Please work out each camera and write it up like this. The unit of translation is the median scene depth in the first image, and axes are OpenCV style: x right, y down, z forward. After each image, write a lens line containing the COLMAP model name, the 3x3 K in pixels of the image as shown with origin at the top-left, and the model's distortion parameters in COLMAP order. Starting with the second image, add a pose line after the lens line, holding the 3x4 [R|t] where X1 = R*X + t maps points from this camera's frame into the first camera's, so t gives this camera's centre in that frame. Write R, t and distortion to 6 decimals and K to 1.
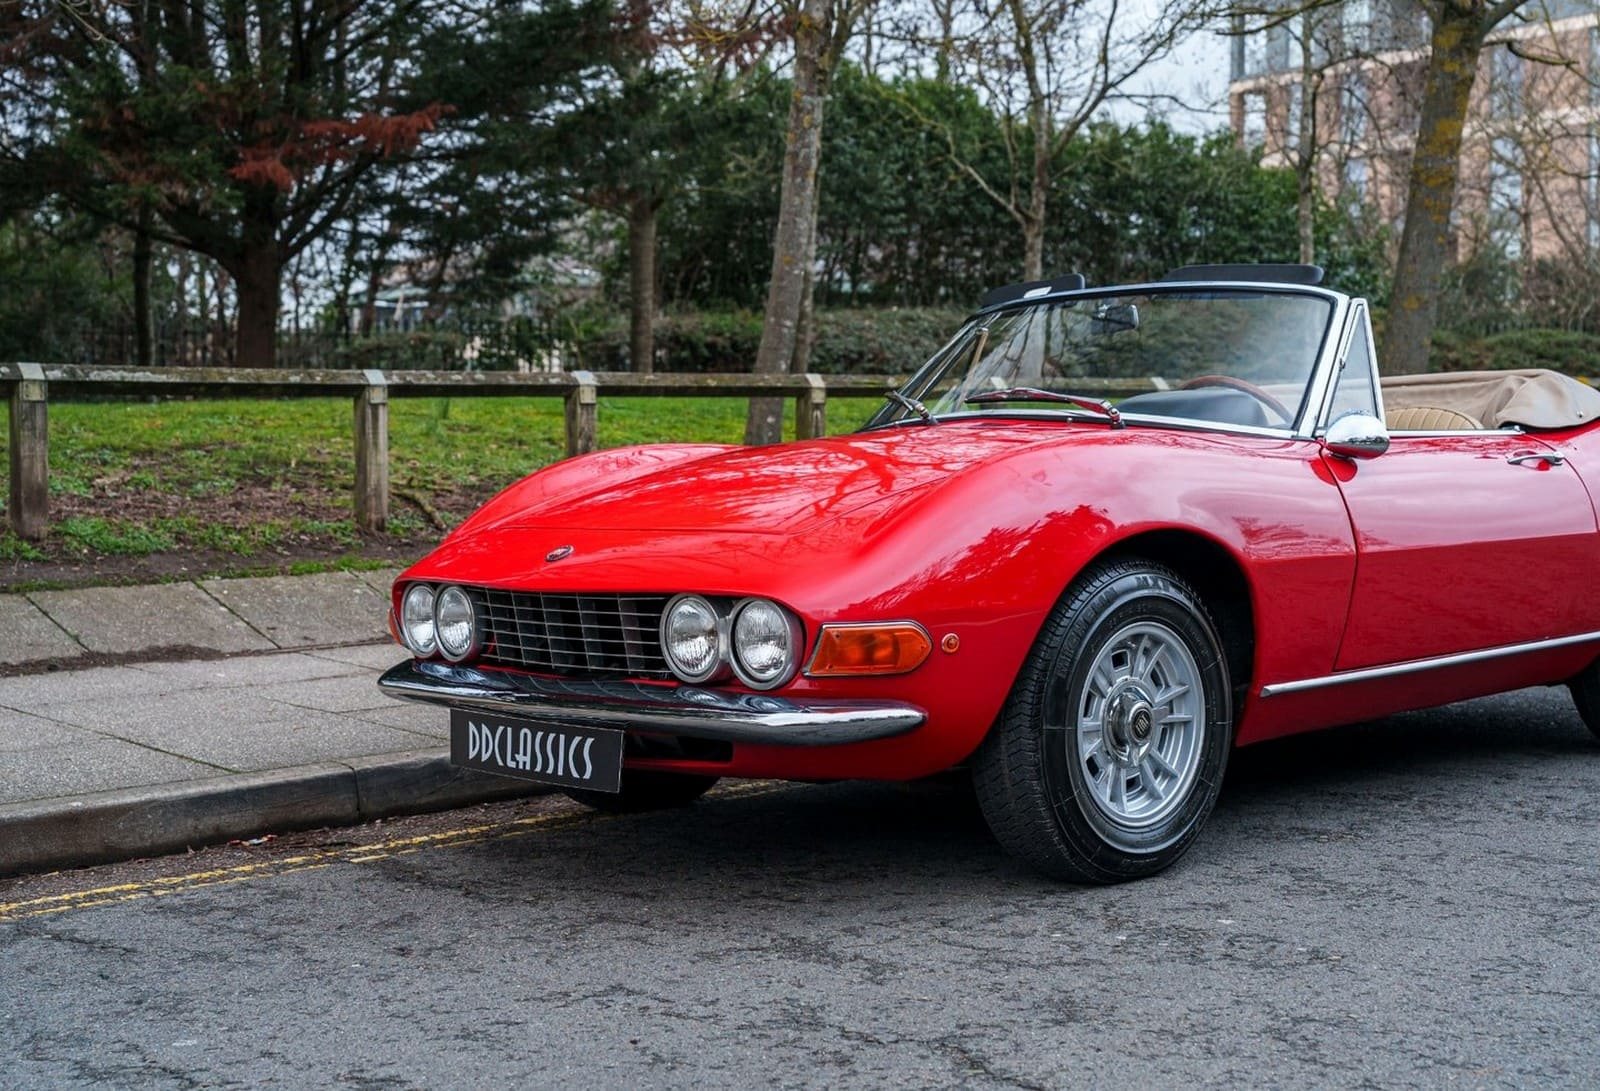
lens RADIAL K [[2249.5, 0, 800.0], [0, 2249.5, 545.5], [0, 0, 1]] dist [0.028444, 0.023779]
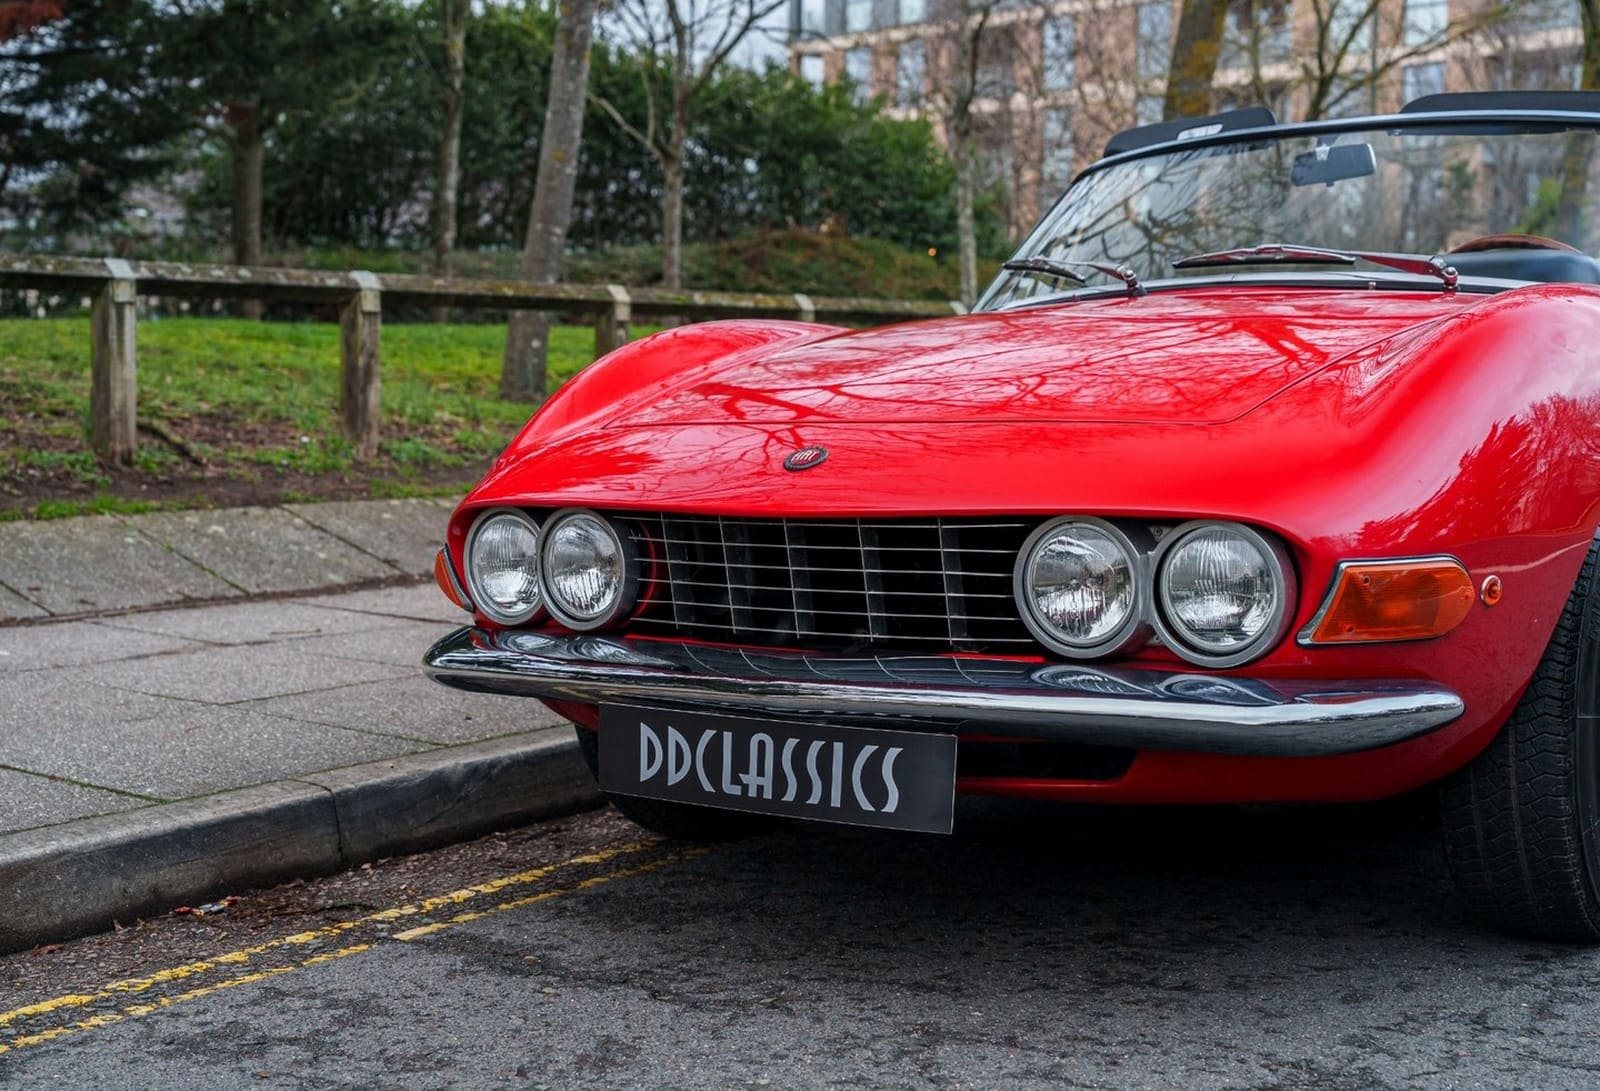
lens RADIAL K [[2249.5, 0, 800.0], [0, 2249.5, 545.5], [0, 0, 1]] dist [0.028444, 0.023779]
pose [[0.979172, -0.005543, 0.202956, -0.151192], [0.002157, 0.999855, 0.016902, 0.011200], [-0.203020, -0.016112, 0.979042, 0.237939]]
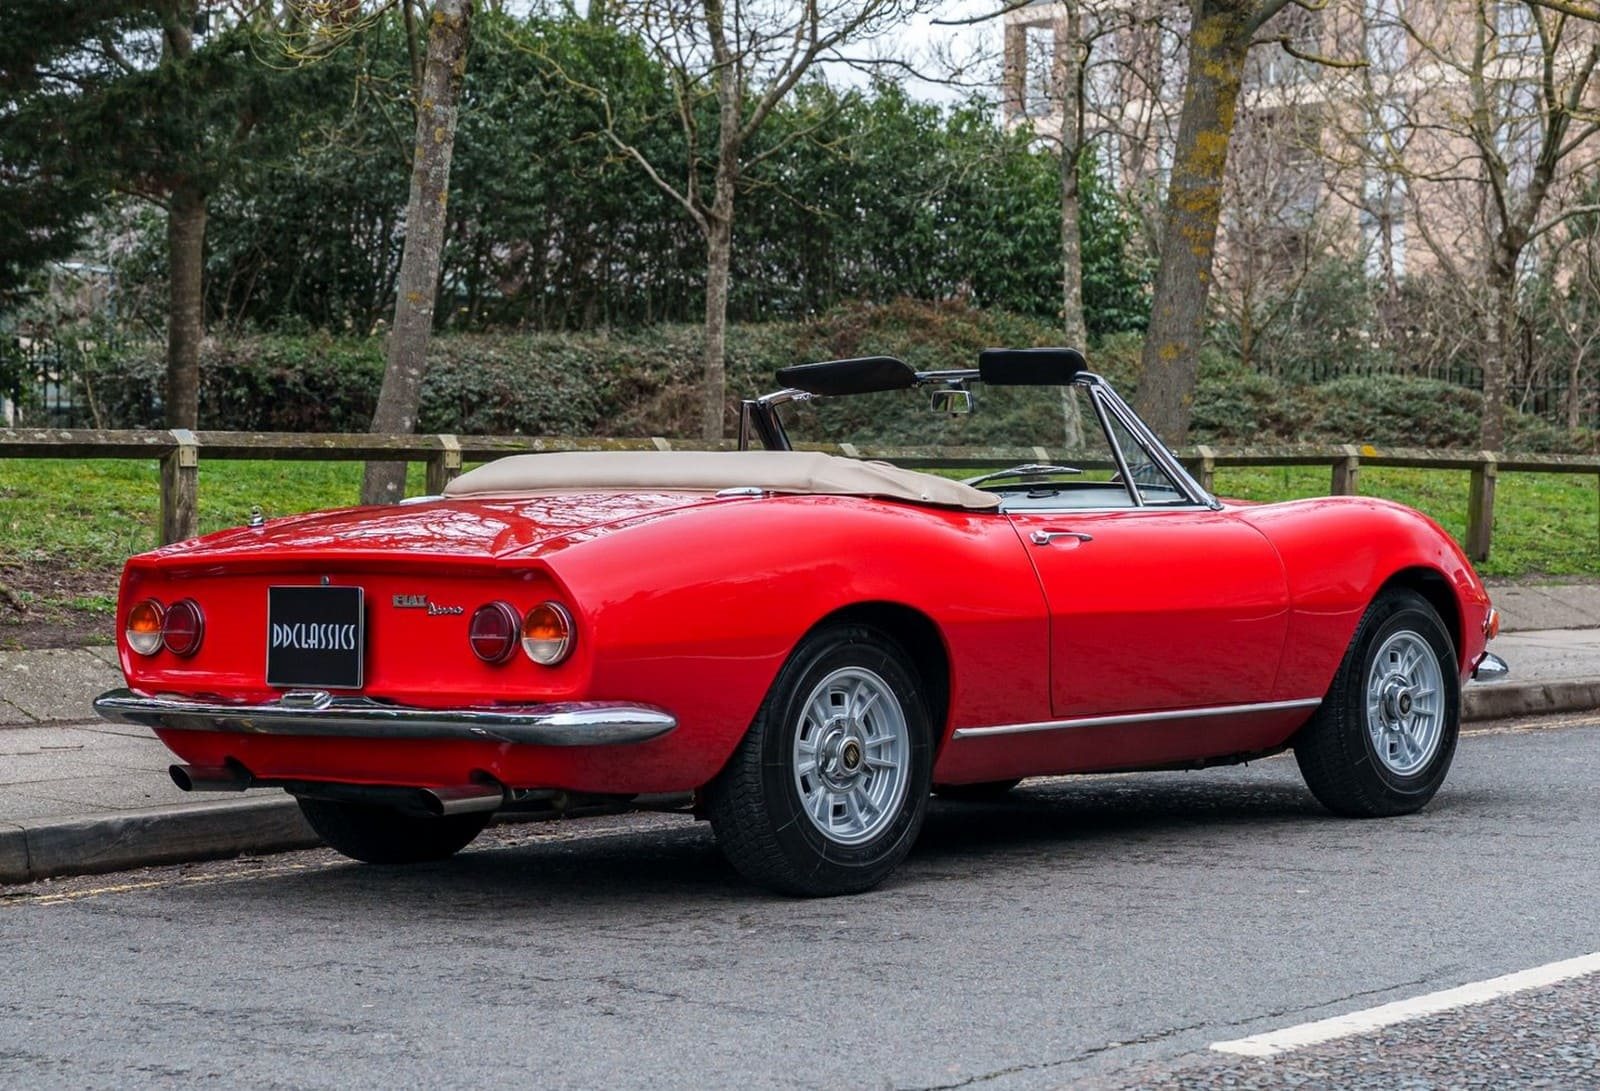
lens RADIAL K [[3369.1, 0, 805.2], [0, 3369.1, 514.0], [0, 0, 1]] dist [0.010242, 0.076757]
pose [[0.991966, 0.009530, 0.126146, -0.031282], [-0.003593, 0.998879, -0.047209, 0.021330], [-0.126454, 0.046376, 0.990888, -0.436265]]
